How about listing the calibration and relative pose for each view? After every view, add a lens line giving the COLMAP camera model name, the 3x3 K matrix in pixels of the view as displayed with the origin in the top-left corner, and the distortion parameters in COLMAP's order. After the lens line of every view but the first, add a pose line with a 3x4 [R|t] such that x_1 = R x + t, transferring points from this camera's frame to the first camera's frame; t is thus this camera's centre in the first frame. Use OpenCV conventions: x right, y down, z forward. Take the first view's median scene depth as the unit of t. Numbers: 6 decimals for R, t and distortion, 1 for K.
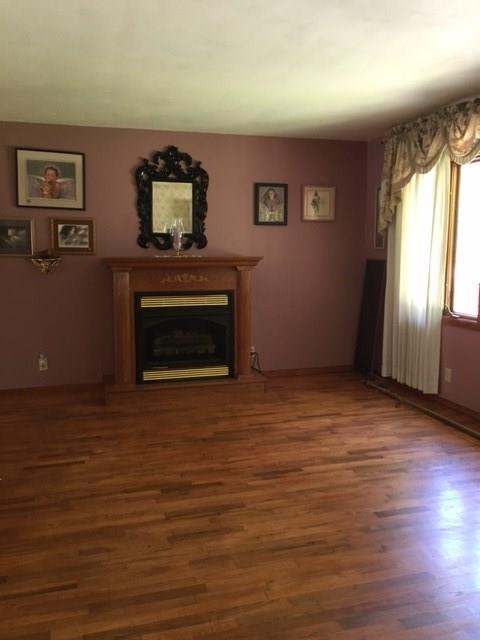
lens RADIAL K [[544.2, 0, 240.0], [0, 544.2, 320.0], [0, 0, 1]] dist [0.084314, -0.114954]
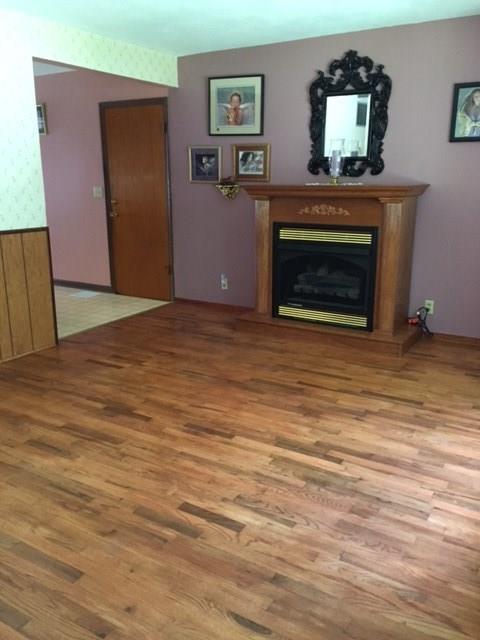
lens RADIAL K [[544.2, 0, 240.0], [0, 544.2, 320.0], [0, 0, 1]] dist [0.084314, -0.114954]
pose [[0.683971, 0.189100, -0.704574, 0.460457], [-0.095003, 0.980684, 0.170980, -0.039295], [0.723297, -0.050009, 0.688724, 0.277184]]
